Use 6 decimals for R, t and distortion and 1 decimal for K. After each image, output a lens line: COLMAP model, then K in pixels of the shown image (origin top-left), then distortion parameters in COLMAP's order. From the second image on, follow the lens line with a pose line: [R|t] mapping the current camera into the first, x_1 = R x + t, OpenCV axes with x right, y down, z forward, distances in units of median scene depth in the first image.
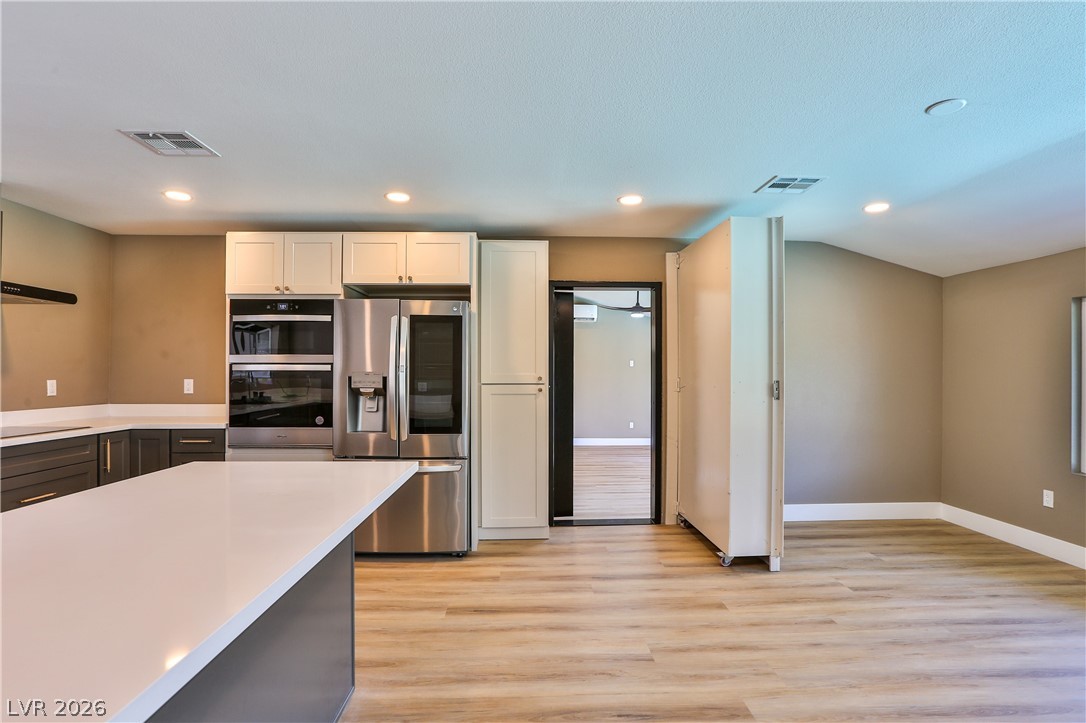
lens RADIAL K [[536.1, 0, 543.9], [0, 536.1, 373.1], [0, 0, 1]] dist [-0.051970, 0.019679]
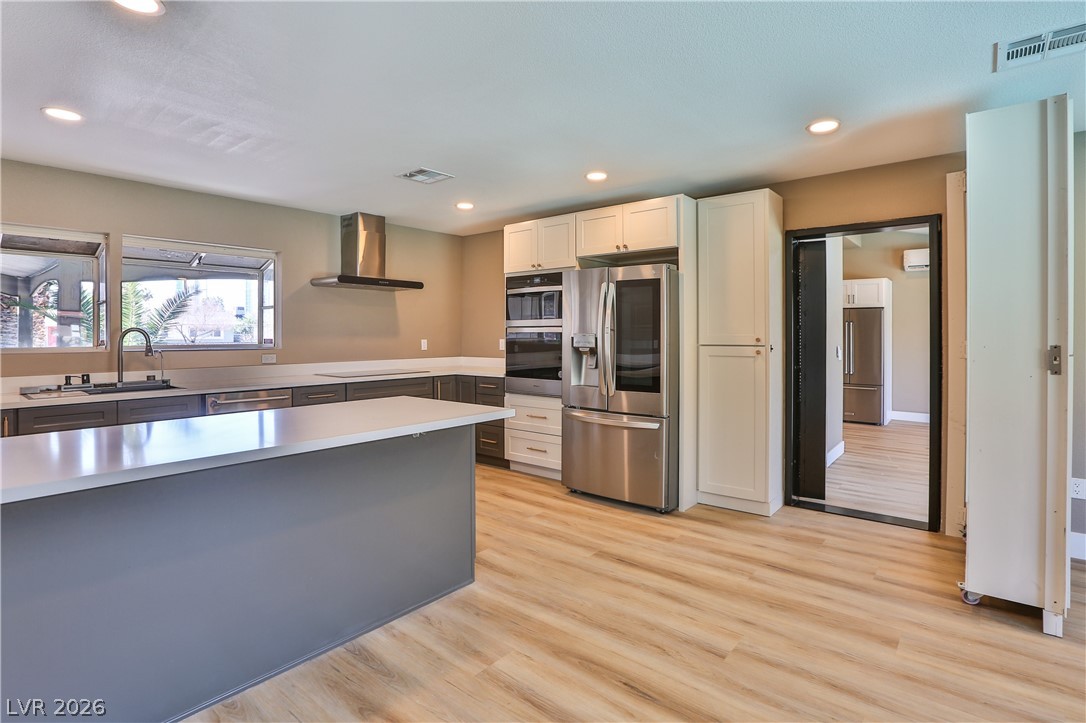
lens RADIAL K [[536.1, 0, 549.8], [0, 536.1, 337.2], [0, 0, 1]] dist [-0.051970, 0.019679]
pose [[0.744603, 0.001899, -0.667505, 0.379018], [0.002808, 0.999978, 0.005977, -0.001481], [0.667502, -0.006324, 0.744581, 0.097716]]
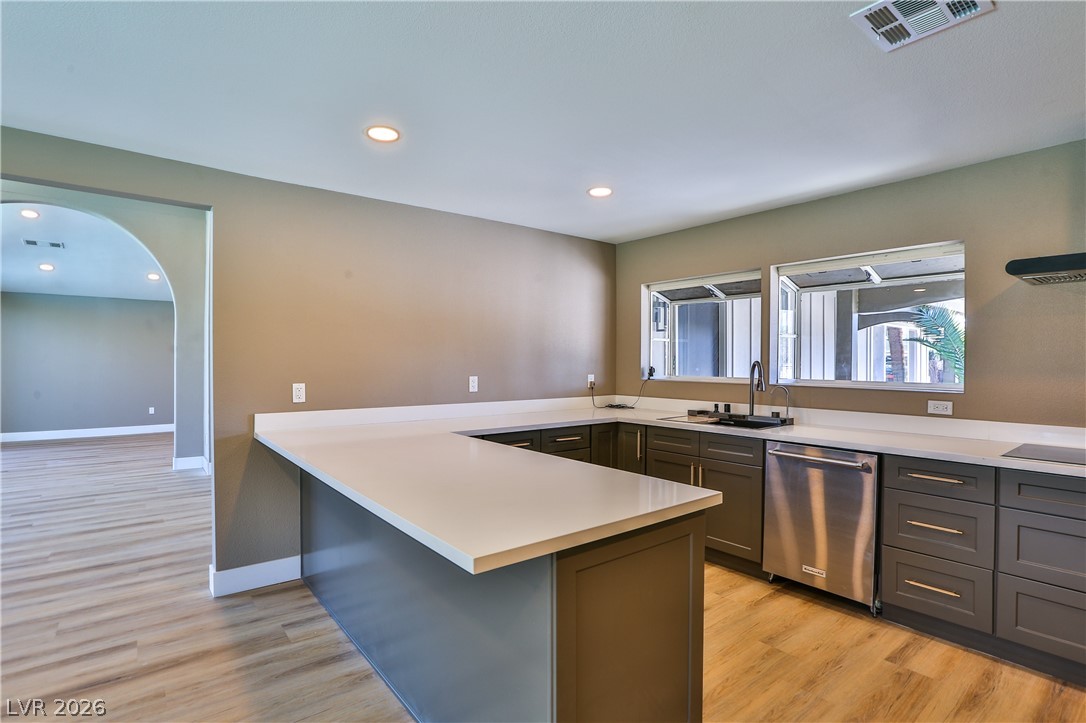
lens RADIAL K [[536.1, 0, 552.8], [0, 536.1, 360.4], [0, 0, 1]] dist [-0.051970, 0.019679]
pose [[-0.793749, -0.003720, -0.608234, 0.014604], [-0.005957, 0.999981, 0.001659, -0.016242], [0.608216, 0.004940, -0.793756, 0.886939]]
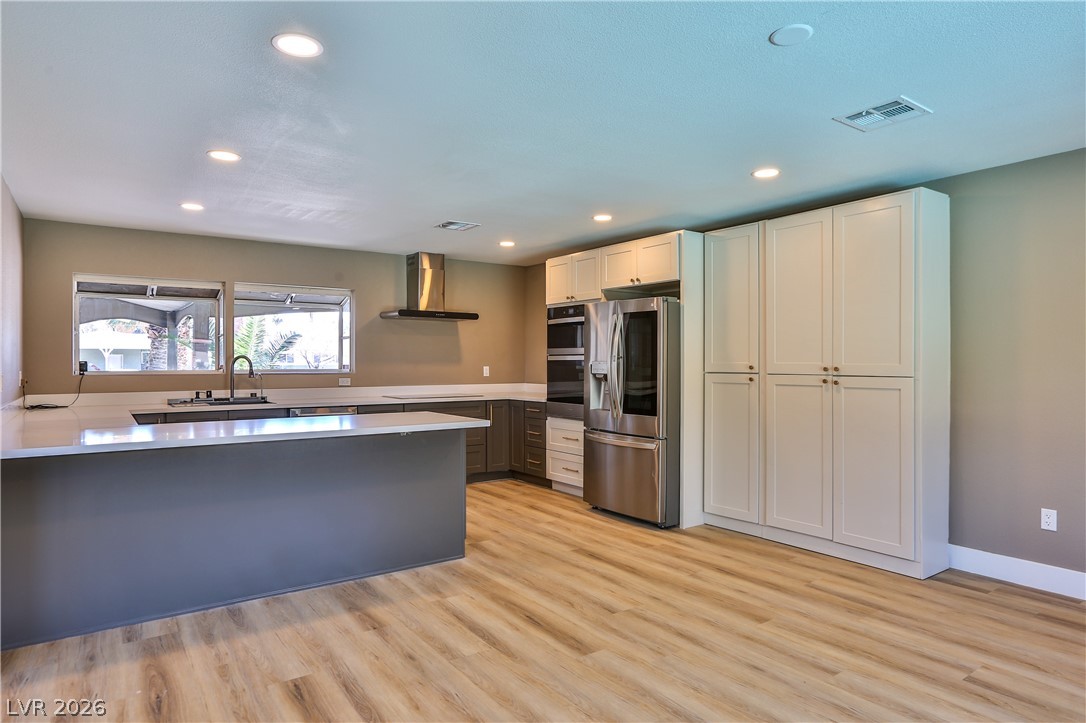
lens RADIAL K [[634.5, 0, 545.3], [0, 634.5, 366.9], [0, 0, 1]] dist [-0.055198, 0.033374]
pose [[0.552742, 0.007378, -0.833320, 0.825777], [-0.000434, 0.999963, 0.008565, -0.001066], [0.833353, -0.004373, 0.552725, 0.081345]]
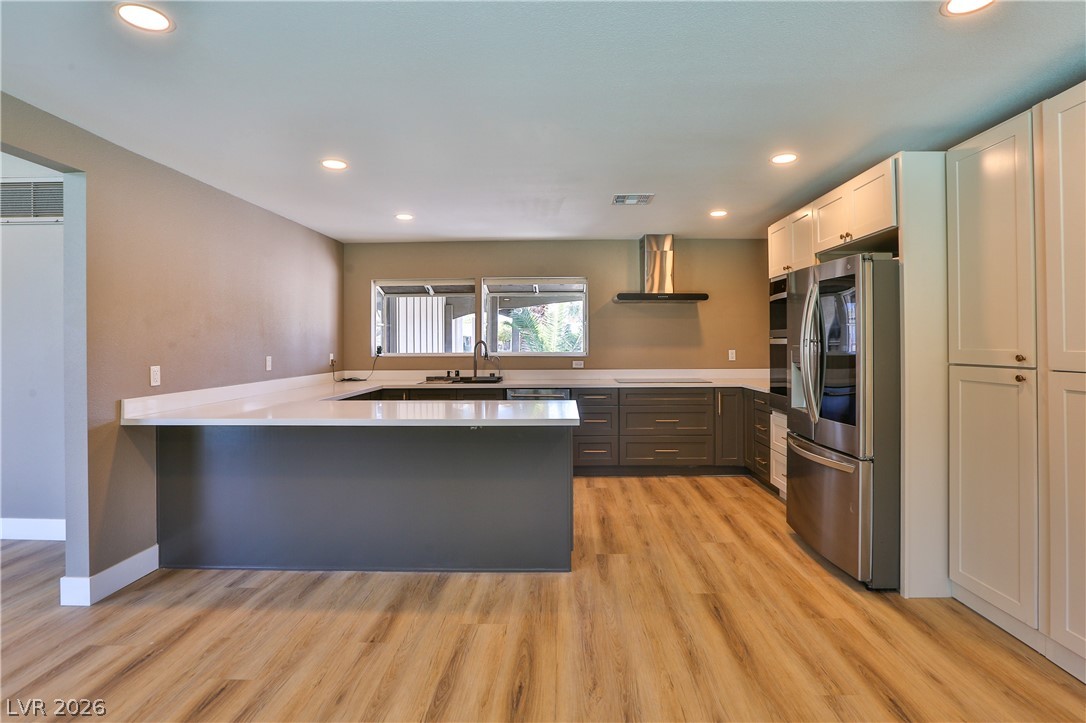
lens RADIAL K [[536.1, 0, 556.1], [0, 536.1, 337.7], [0, 0, 1]] dist [-0.051970, 0.019679]
pose [[-0.050336, -0.008425, -0.998697, 0.638637], [0.004065, 0.999954, -0.008640, -0.010304], [0.998724, -0.004494, -0.050300, 0.615067]]
